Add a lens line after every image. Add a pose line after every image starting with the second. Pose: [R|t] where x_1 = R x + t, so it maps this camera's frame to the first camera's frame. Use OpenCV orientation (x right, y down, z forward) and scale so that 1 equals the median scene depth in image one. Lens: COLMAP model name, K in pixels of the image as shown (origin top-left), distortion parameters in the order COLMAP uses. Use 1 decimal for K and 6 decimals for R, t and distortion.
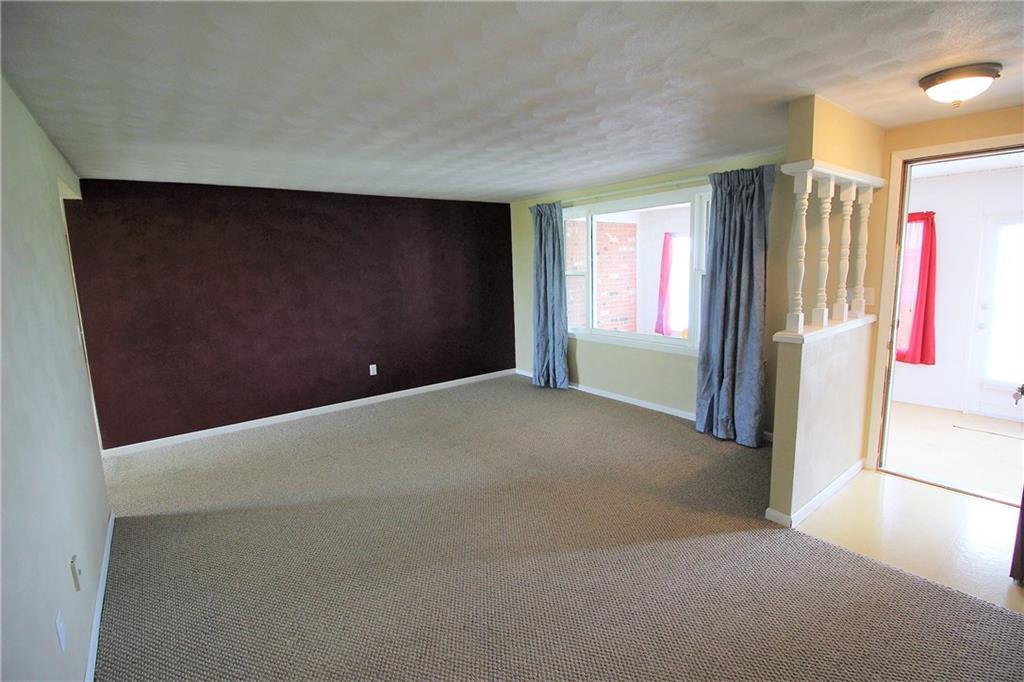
lens RADIAL K [[475.3, 0, 510.9], [0, 475.3, 335.5], [0, 0, 1]] dist [-0.014837, -0.002663]
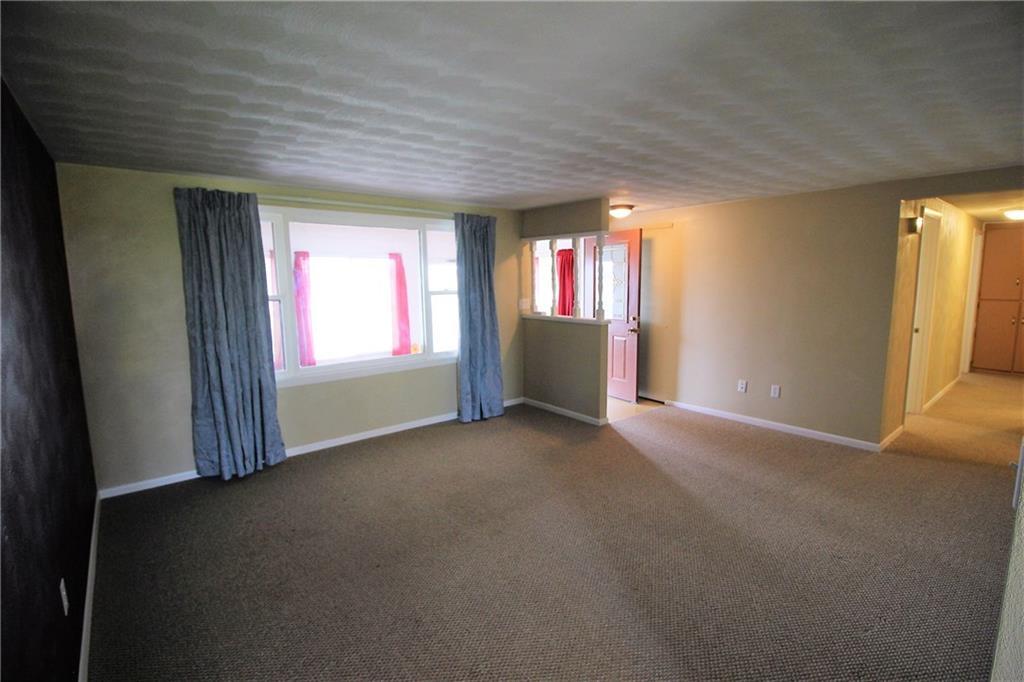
lens RADIAL K [[475.3, 0, 511.8], [0, 475.3, 343.3], [0, 0, 1]] dist [-0.014837, -0.002663]
pose [[-0.046509, -0.107316, 0.993137, -0.704291], [0.158659, 0.980798, 0.113412, -0.103982], [-0.986237, 0.162845, -0.028589, 0.790722]]
